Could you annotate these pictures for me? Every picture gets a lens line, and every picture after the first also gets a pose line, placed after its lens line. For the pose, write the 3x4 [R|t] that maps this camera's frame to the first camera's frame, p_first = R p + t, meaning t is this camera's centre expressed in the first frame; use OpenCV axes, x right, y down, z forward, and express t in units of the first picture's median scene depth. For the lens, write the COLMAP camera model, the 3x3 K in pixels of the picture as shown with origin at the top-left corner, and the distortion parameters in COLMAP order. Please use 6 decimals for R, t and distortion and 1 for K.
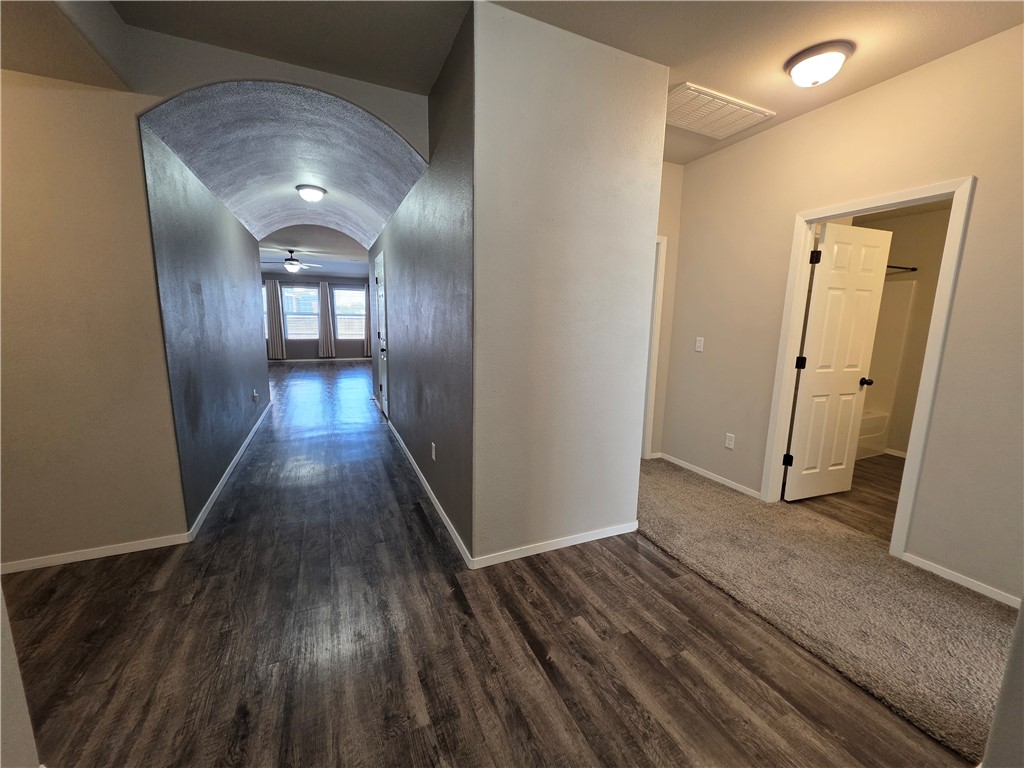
lens RADIAL K [[407.0, 0, 513.4], [0, 407.0, 380.4], [0, 0, 1]] dist [0.000405, 0.000026]
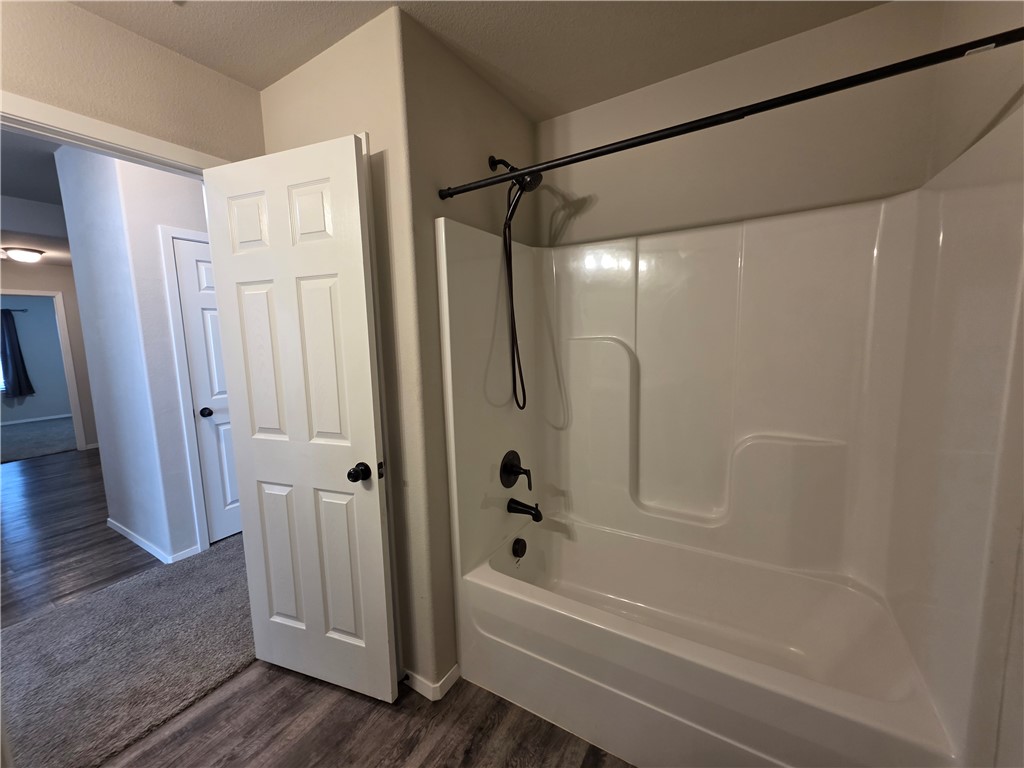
lens RADIAL K [[407.0, 0, 513.4], [0, 407.0, 380.4], [0, 0, 1]] dist [0.000405, 0.000026]
pose [[0.578652, 0.057704, -0.813531, 1.728975], [-0.087692, 0.996113, 0.008280, -0.157008], [0.810846, 0.066548, 0.581463, 1.224680]]
